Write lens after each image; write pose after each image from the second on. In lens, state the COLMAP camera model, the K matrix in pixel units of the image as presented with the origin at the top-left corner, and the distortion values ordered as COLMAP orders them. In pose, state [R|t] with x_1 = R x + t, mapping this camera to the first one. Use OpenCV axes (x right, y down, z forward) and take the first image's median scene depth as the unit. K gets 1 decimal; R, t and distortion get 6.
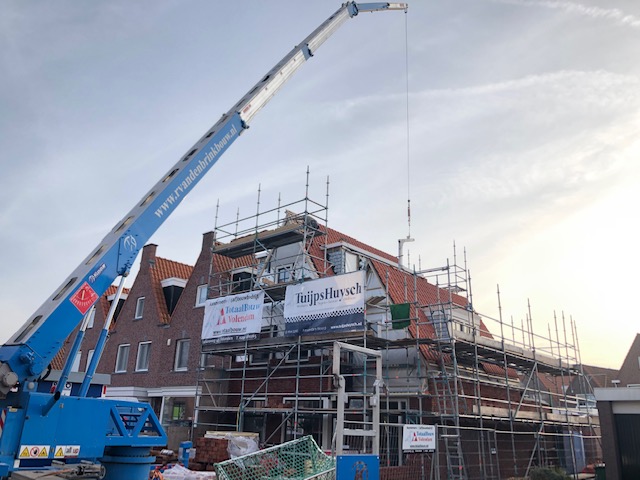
lens RADIAL K [[518.8, 0, 320.0], [0, 518.8, 240.0], [0, 0, 1]] dist [0.000313, 0.001315]
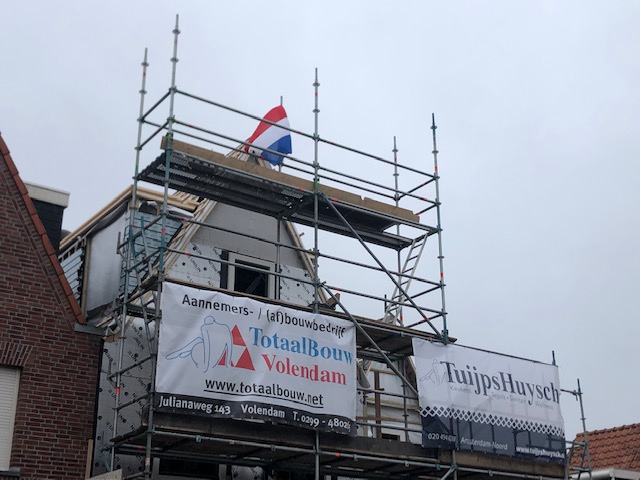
lens RADIAL K [[936.6, 0, 320.0], [0, 936.6, 240.0], [0, 0, 1]] dist [0.297996, 0.024505]
pose [[0.231142, 0.302492, 0.924701, -0.894191], [-0.321850, 0.920701, -0.220733, 0.220515], [-0.918143, -0.246594, 0.310169, 0.788991]]
